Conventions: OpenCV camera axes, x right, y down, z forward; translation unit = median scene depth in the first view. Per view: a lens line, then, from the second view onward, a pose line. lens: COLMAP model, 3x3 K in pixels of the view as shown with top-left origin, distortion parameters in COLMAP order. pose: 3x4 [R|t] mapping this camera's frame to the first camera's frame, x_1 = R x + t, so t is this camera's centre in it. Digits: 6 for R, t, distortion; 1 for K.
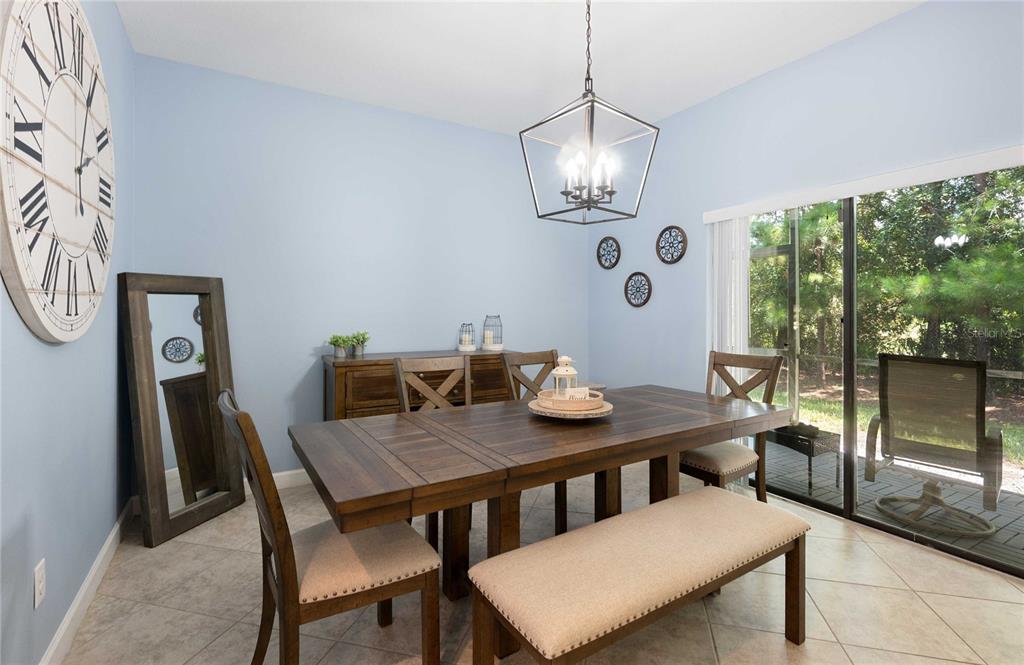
lens RADIAL K [[477.0, 0, 518.6], [0, 477.0, 311.4], [0, 0, 1]] dist [0.003353, 0.000495]
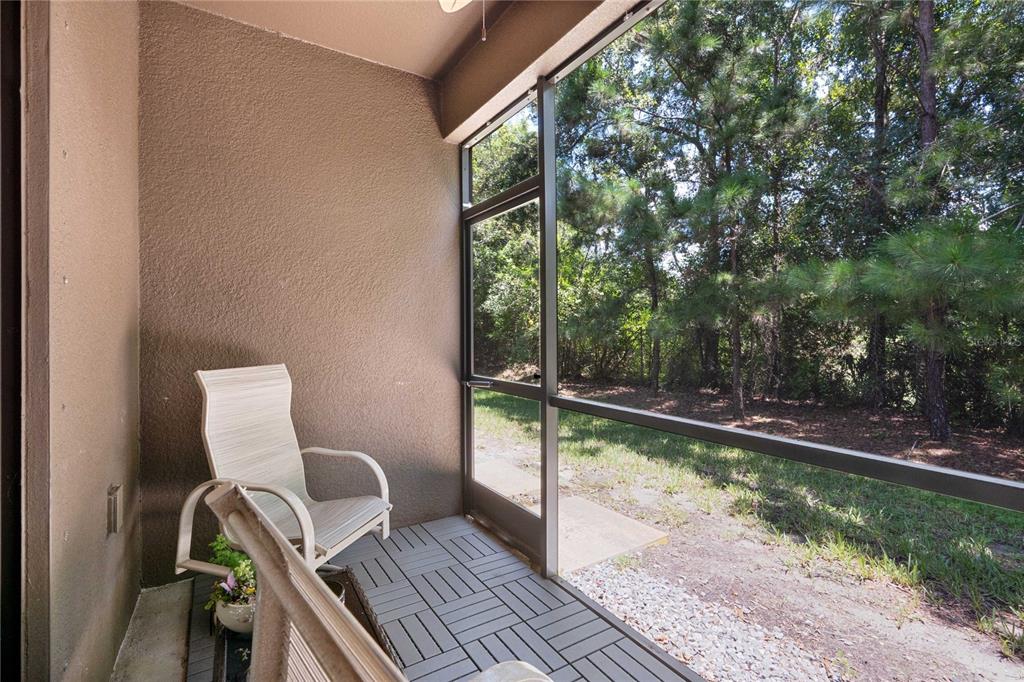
lens RADIAL K [[459.7, 0, 518.6], [0, 459.7, 331.5], [0, 0, 1]] dist [-0.000785, 0.000120]
pose [[0.999738, -0.006811, 0.021835, 0.303517], [0.006780, 0.999976, 0.001474, 0.013473], [-0.021844, -0.001325, 0.999761, 0.296663]]
